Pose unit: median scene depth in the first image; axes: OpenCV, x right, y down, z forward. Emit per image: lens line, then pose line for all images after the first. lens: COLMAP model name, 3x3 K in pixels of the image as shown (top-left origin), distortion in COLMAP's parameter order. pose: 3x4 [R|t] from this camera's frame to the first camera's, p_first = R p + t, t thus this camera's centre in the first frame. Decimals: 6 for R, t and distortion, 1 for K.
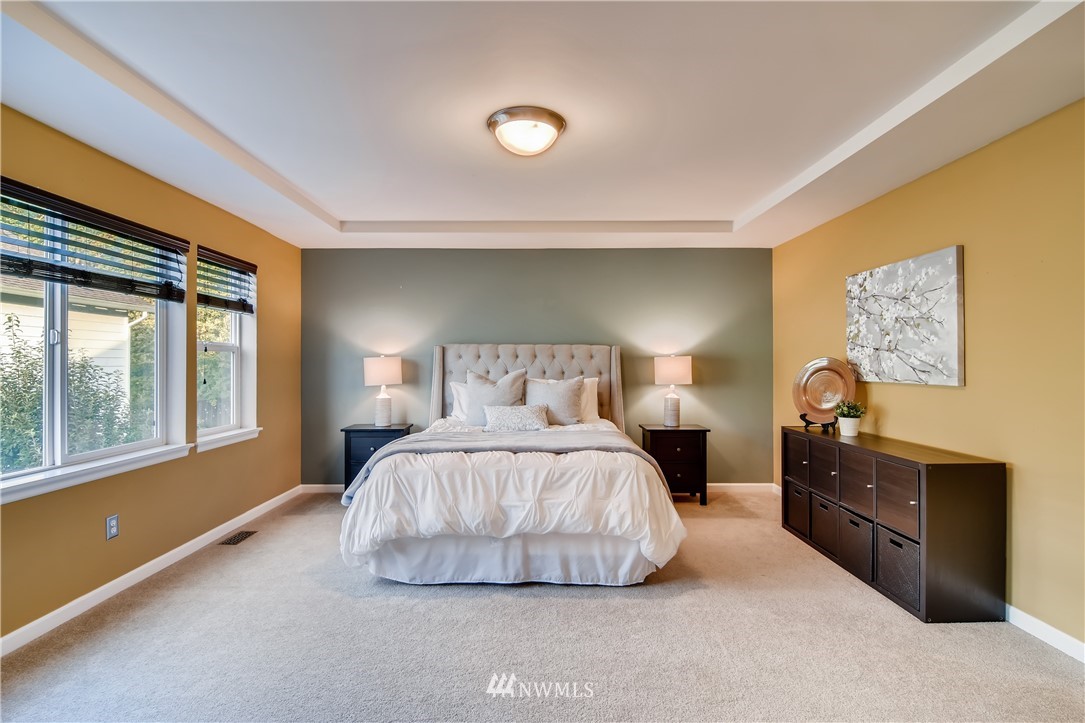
lens RADIAL K [[525.3, 0, 536.8], [0, 525.3, 363.1], [0, 0, 1]] dist [-0.002390, -0.007808]
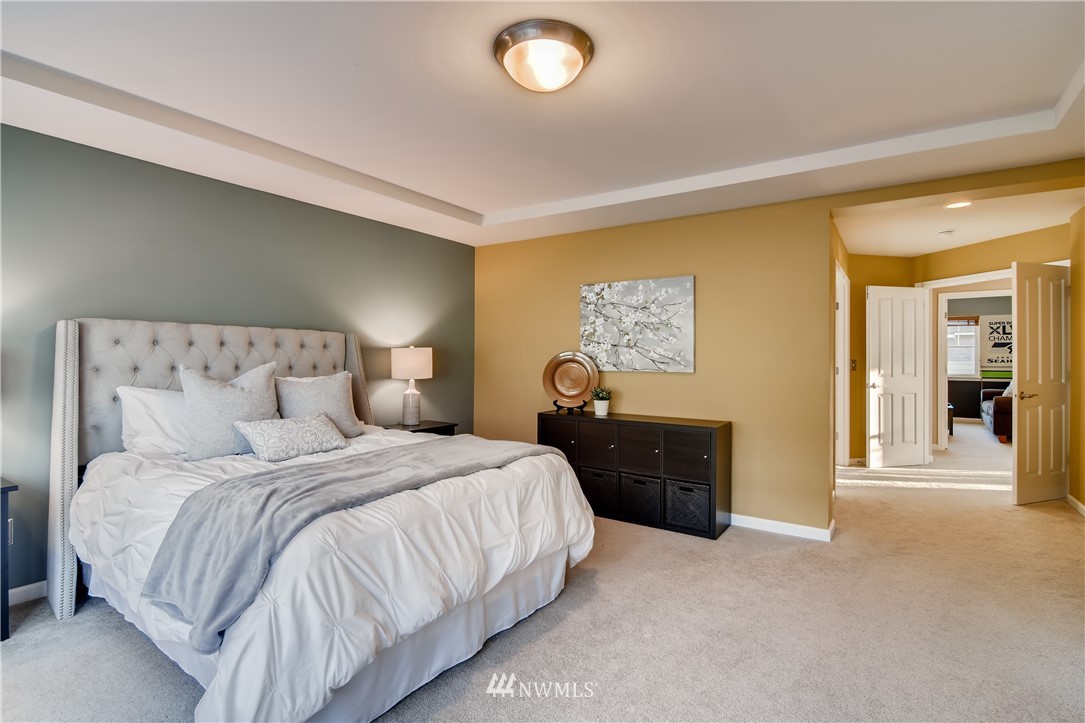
lens RADIAL K [[525.3, 0, 540.6], [0, 525.3, 354.4], [0, 0, 1]] dist [-0.002390, -0.007808]
pose [[0.561423, 0.005668, 0.827509, -0.519554], [-0.006162, 0.999977, -0.002669, -0.000166], [-0.827506, -0.003600, 0.561445, 0.434148]]
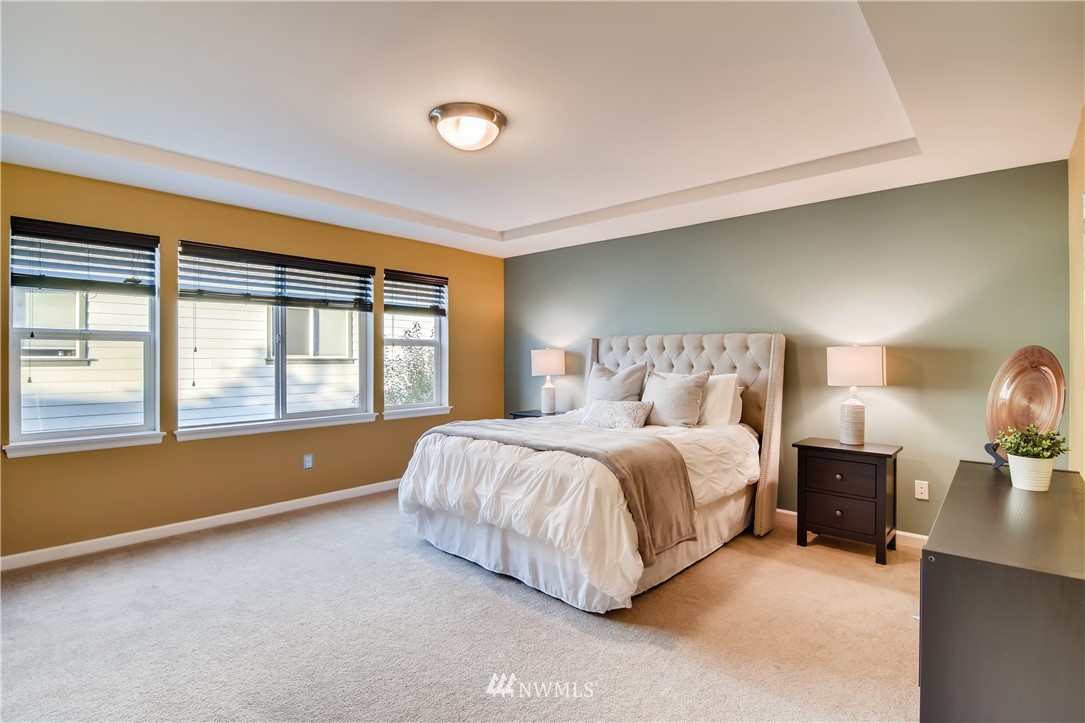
lens RADIAL K [[525.3, 0, 533.3], [0, 525.3, 358.2], [0, 0, 1]] dist [-0.002390, -0.007808]
pose [[0.737450, 0.005787, -0.675377, 0.593003], [-0.001934, 0.999977, 0.006456, -0.001313], [0.675399, -0.003455, 0.737445, 0.257151]]
